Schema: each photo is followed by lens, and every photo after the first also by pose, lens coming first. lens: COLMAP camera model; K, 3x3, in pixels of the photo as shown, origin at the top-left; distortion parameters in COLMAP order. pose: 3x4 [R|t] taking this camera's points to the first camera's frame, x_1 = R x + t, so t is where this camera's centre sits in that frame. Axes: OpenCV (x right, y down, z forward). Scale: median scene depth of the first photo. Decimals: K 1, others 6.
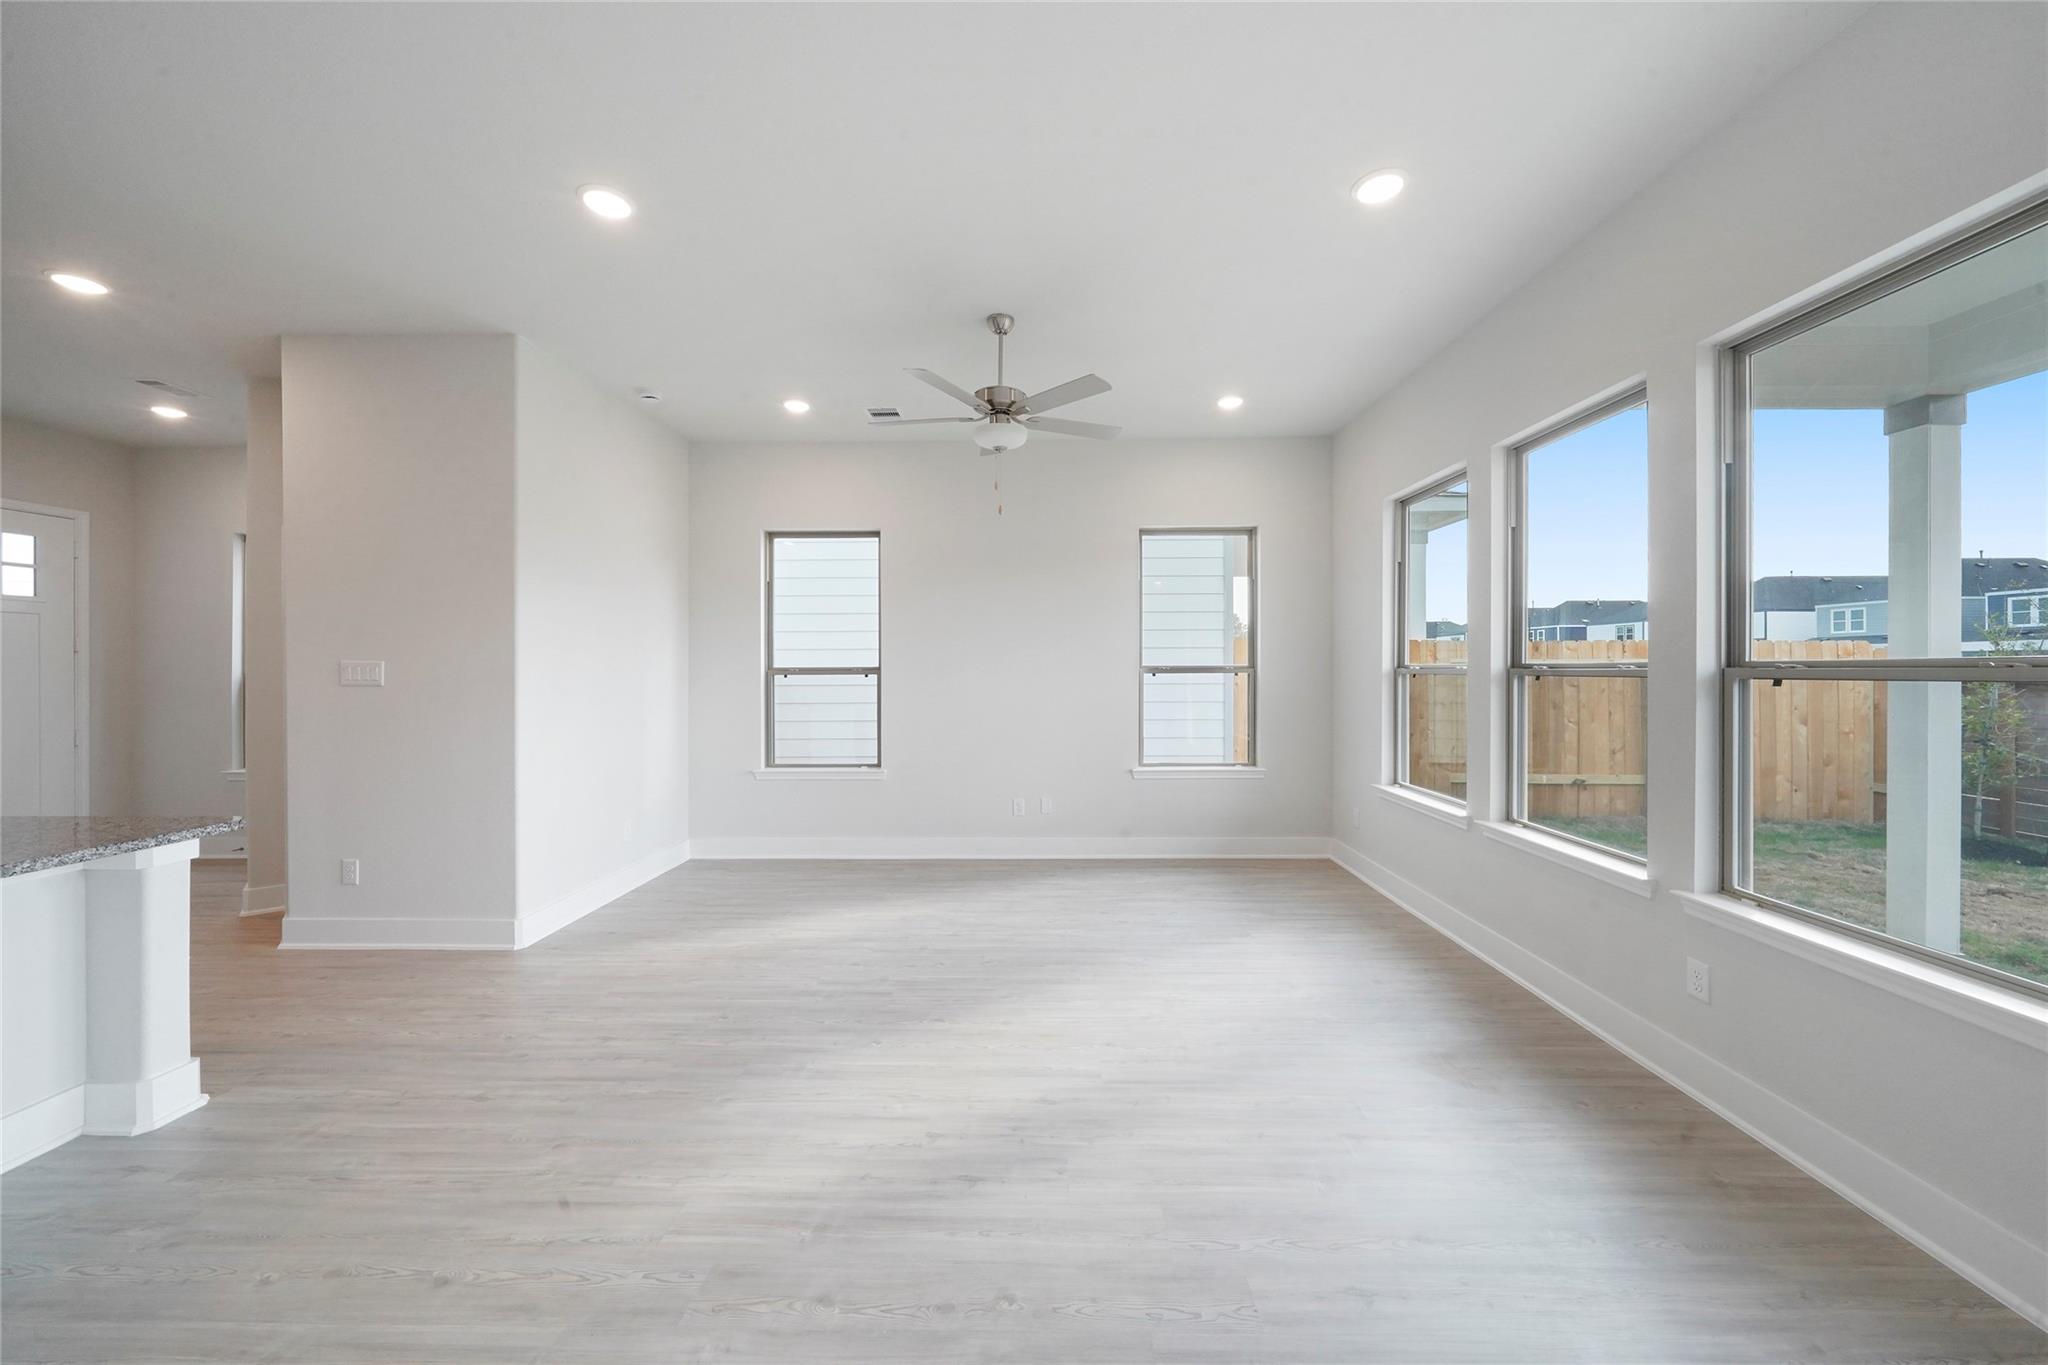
lens RADIAL K [[712.0, 0, 1027.7], [0, 712.0, 664.9], [0, 0, 1]] dist [0.000209, -0.000004]
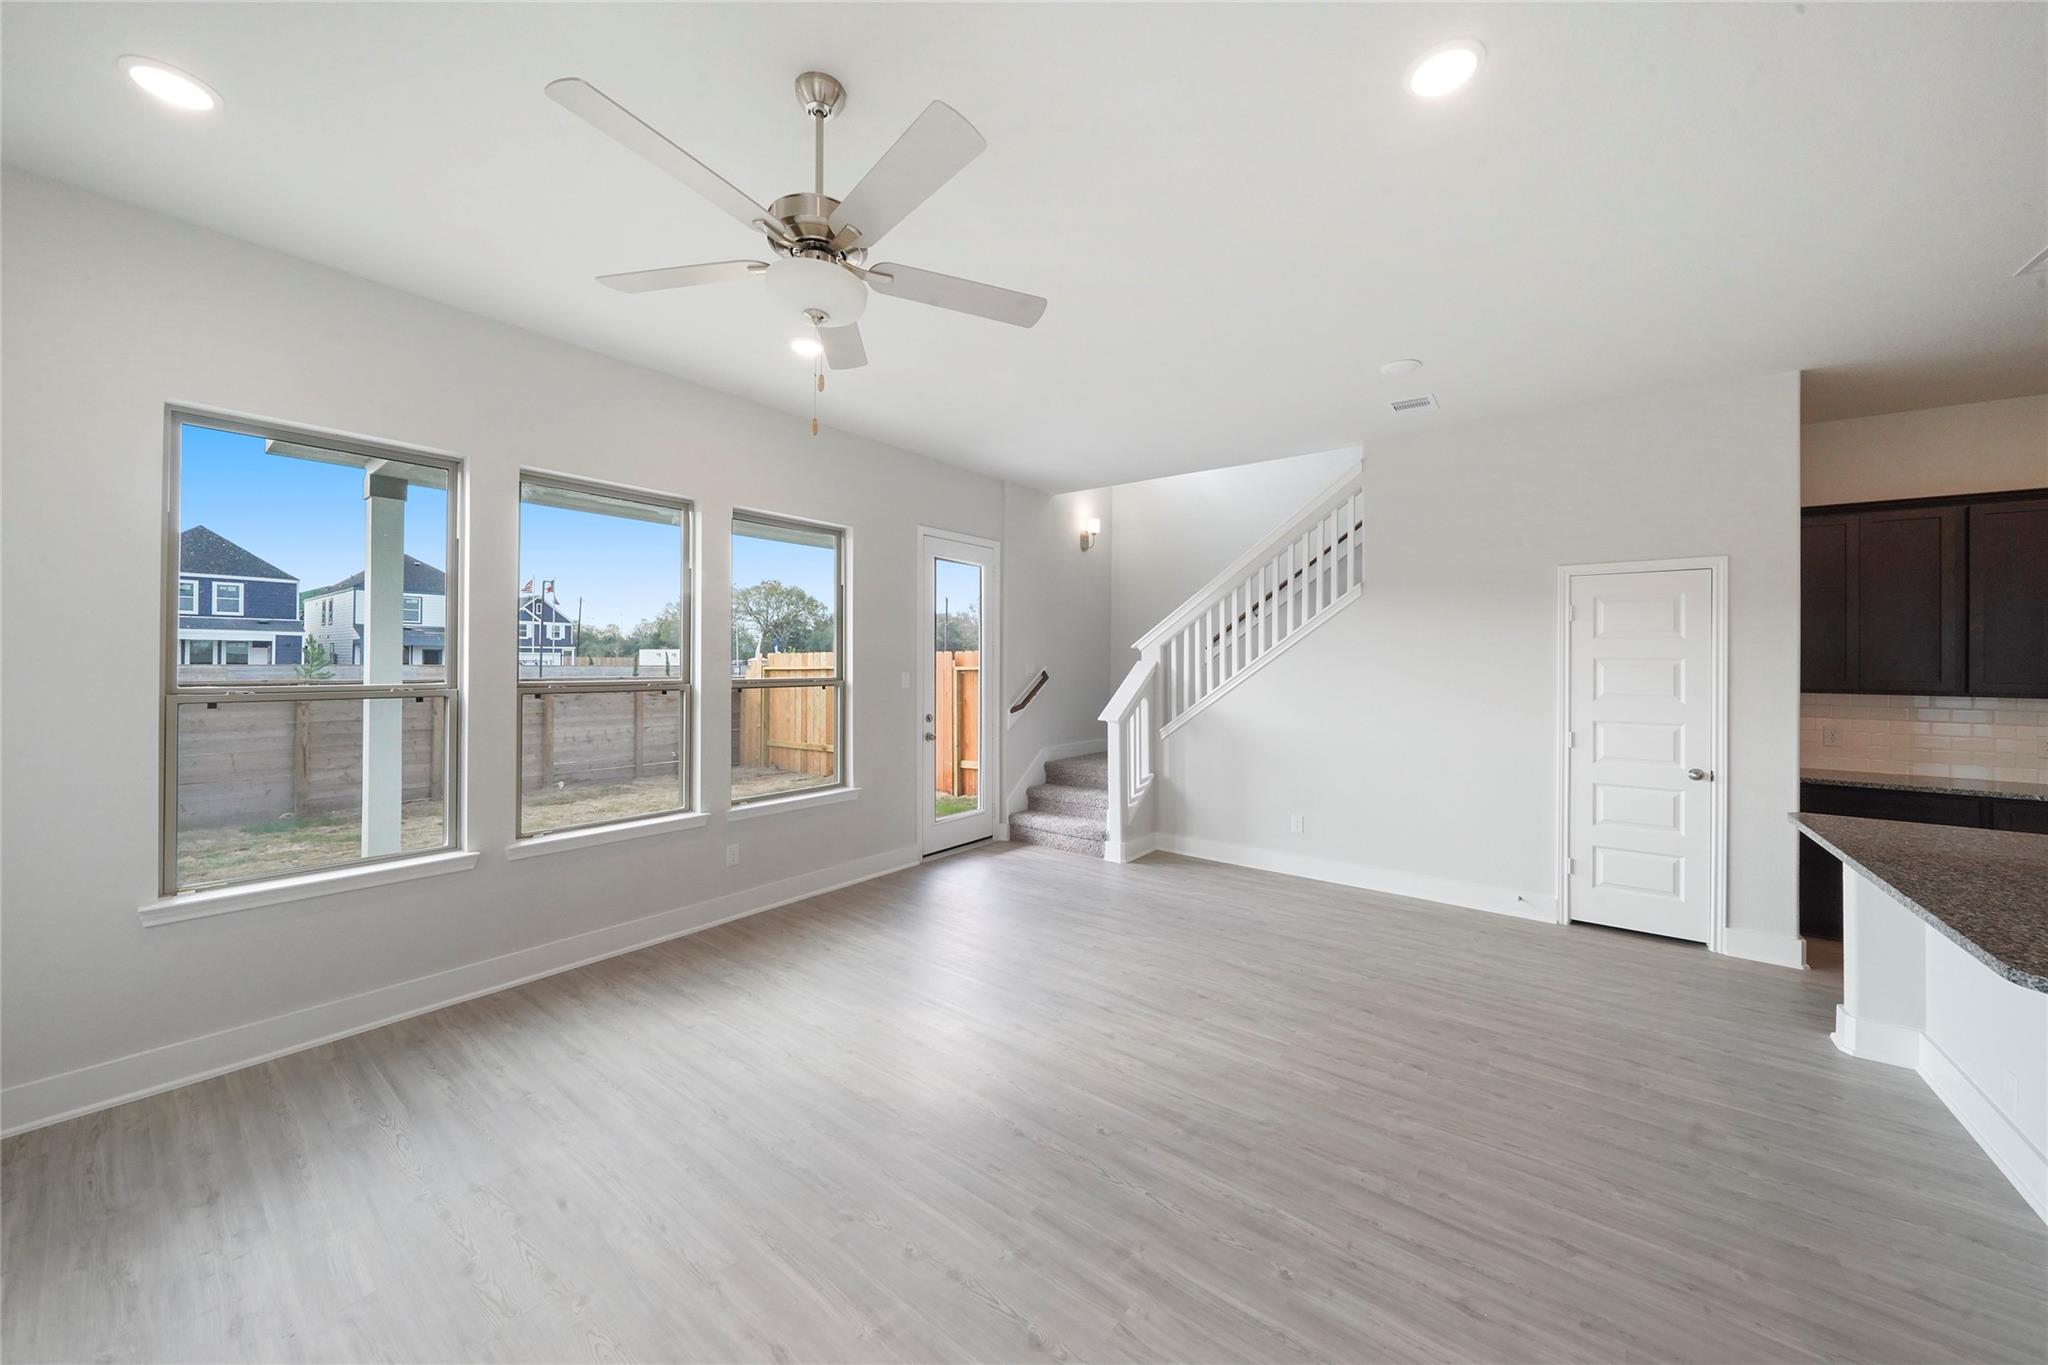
lens RADIAL K [[712.0, 0, 1027.7], [0, 712.0, 664.9], [0, 0, 1]] dist [0.000209, -0.000004]
pose [[-0.800169, -0.007885, 0.599723, -0.672703], [-0.008176, 0.999964, 0.002238, -0.047771], [-0.599719, -0.003112, -0.800204, 1.793230]]
